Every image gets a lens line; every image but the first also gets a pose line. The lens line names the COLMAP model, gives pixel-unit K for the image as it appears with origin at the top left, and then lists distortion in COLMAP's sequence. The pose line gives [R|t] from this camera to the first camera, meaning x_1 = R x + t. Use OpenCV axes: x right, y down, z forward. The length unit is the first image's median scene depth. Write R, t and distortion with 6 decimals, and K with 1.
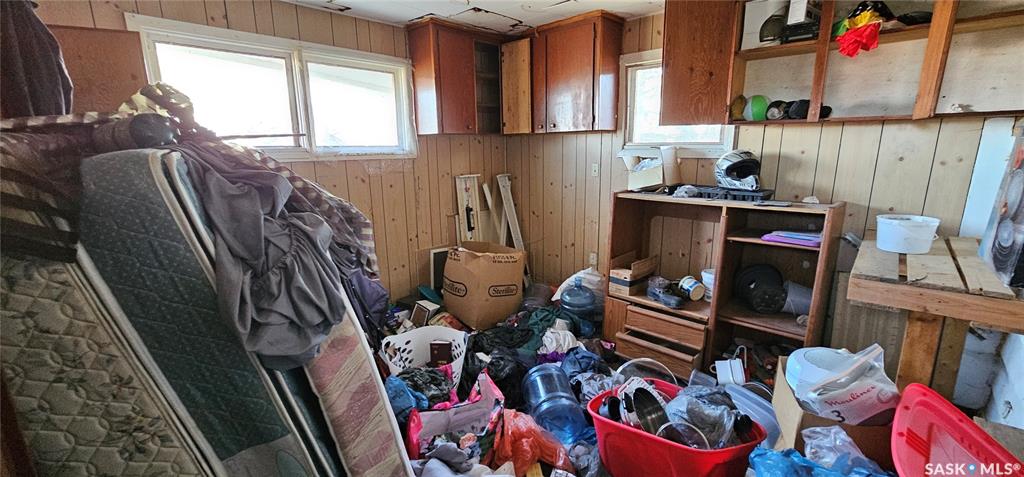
lens RADIAL K [[419.0, 0, 511.0], [0, 419.0, 240.0], [0, 0, 1]] dist [-0.008692, -0.000056]
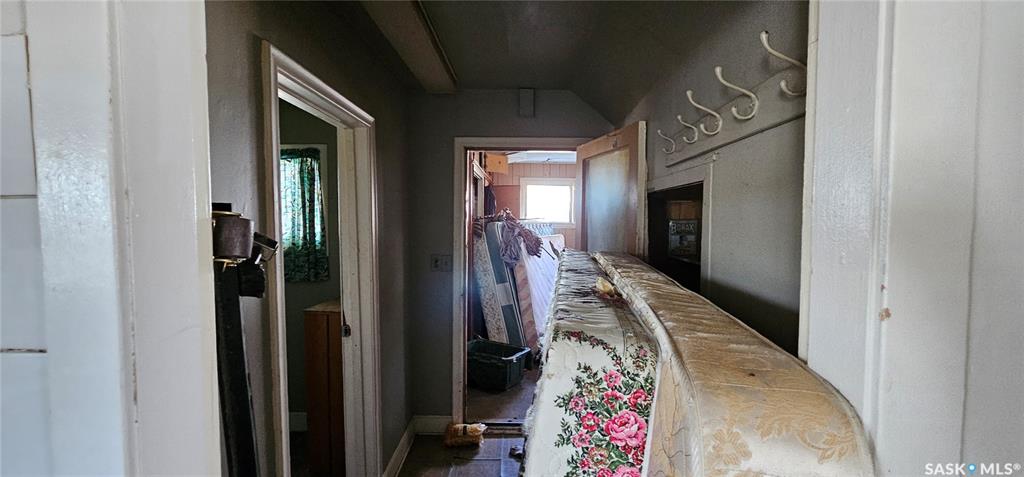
lens RADIAL K [[419.0, 0, 510.3], [0, 419.0, 240.5], [0, 0, 1]] dist [-0.008692, -0.000056]
pose [[0.656597, 0.044806, -0.752910, 3.015361], [-0.177981, 0.979248, -0.096938, 0.466325], [0.732942, 0.197653, 0.650945, -2.132786]]
